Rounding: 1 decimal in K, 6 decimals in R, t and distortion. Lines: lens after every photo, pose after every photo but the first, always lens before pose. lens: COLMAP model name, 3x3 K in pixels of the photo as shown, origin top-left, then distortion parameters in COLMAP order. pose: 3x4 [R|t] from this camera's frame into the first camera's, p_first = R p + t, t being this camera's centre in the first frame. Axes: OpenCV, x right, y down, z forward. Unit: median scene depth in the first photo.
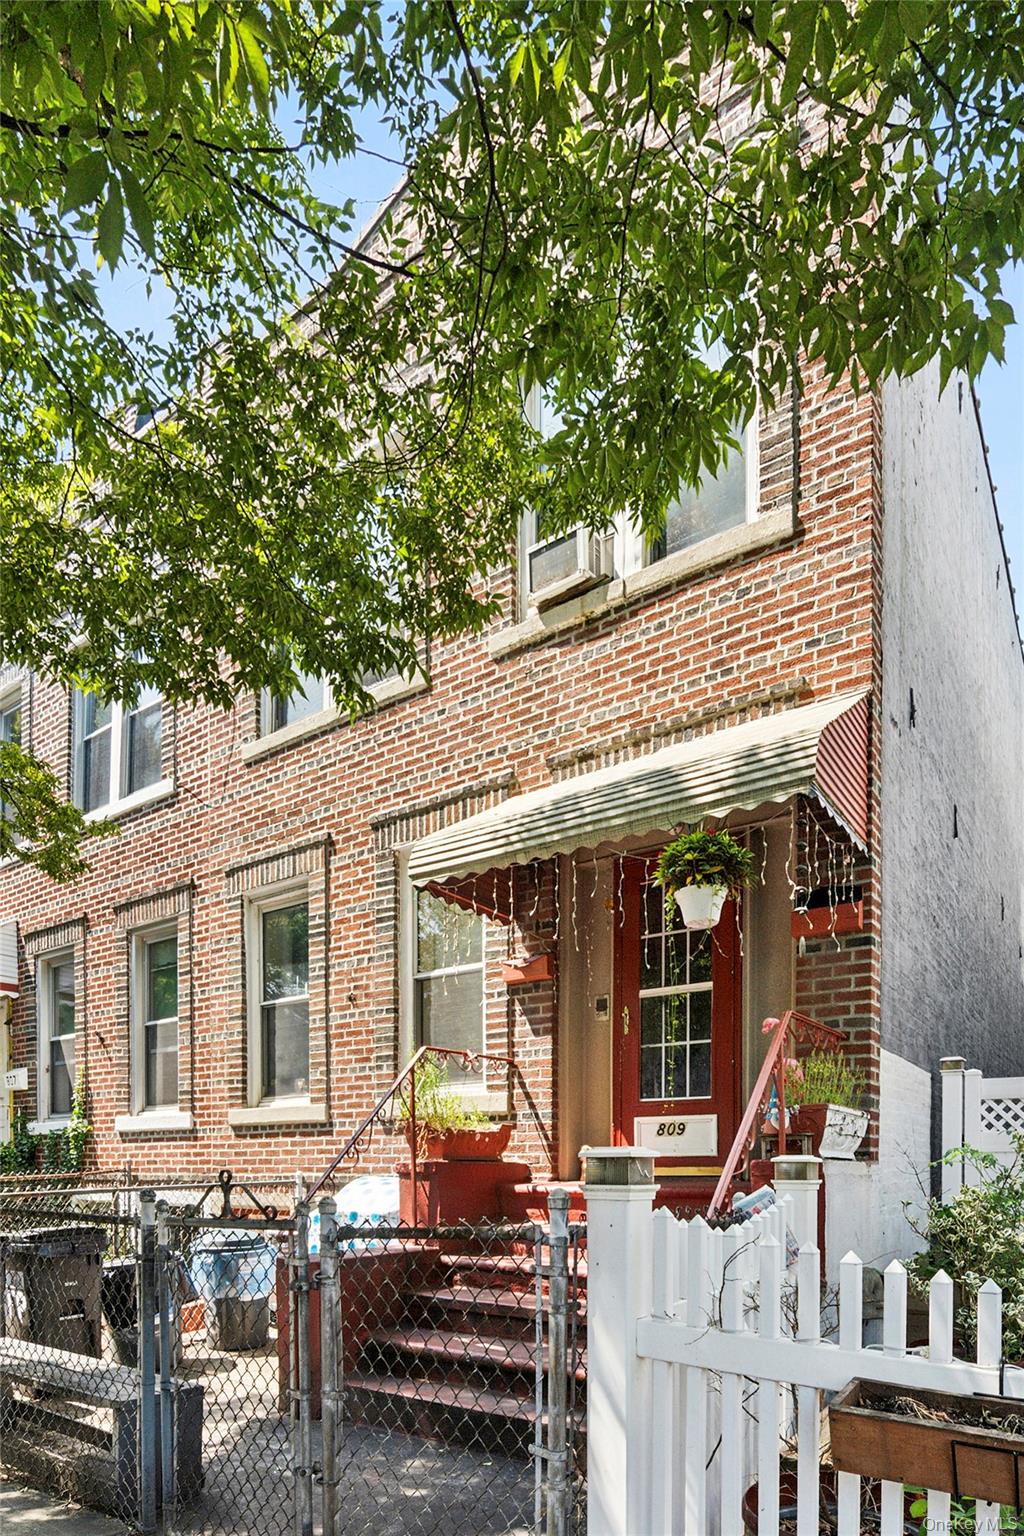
lens RADIAL K [[781.2, 0, 512.0], [0, 781.2, 768.0], [0, 0, 1]] dist [-0.001050, -0.000076]
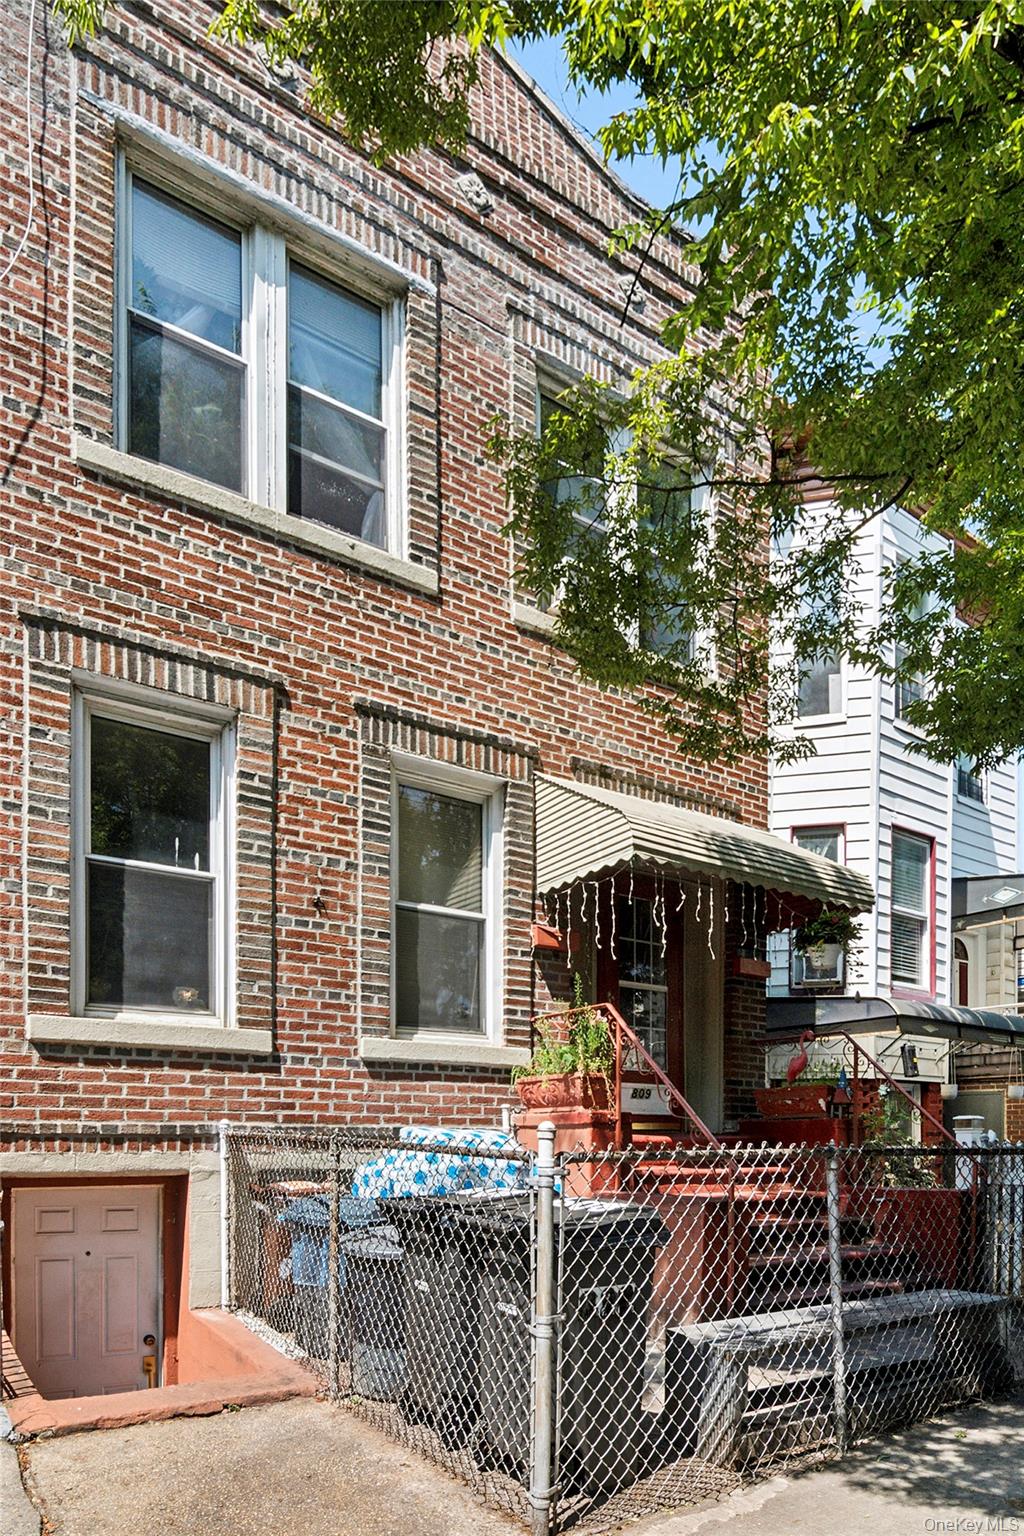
lens RADIAL K [[781.2, 0, 512.0], [0, 781.2, 768.0], [0, 0, 1]] dist [-0.001050, -0.000076]
pose [[0.397223, 0.386970, 0.832147, -0.883505], [-0.431179, 0.879134, -0.202999, 0.266213], [-0.810123, -0.278168, 0.516065, 0.507996]]
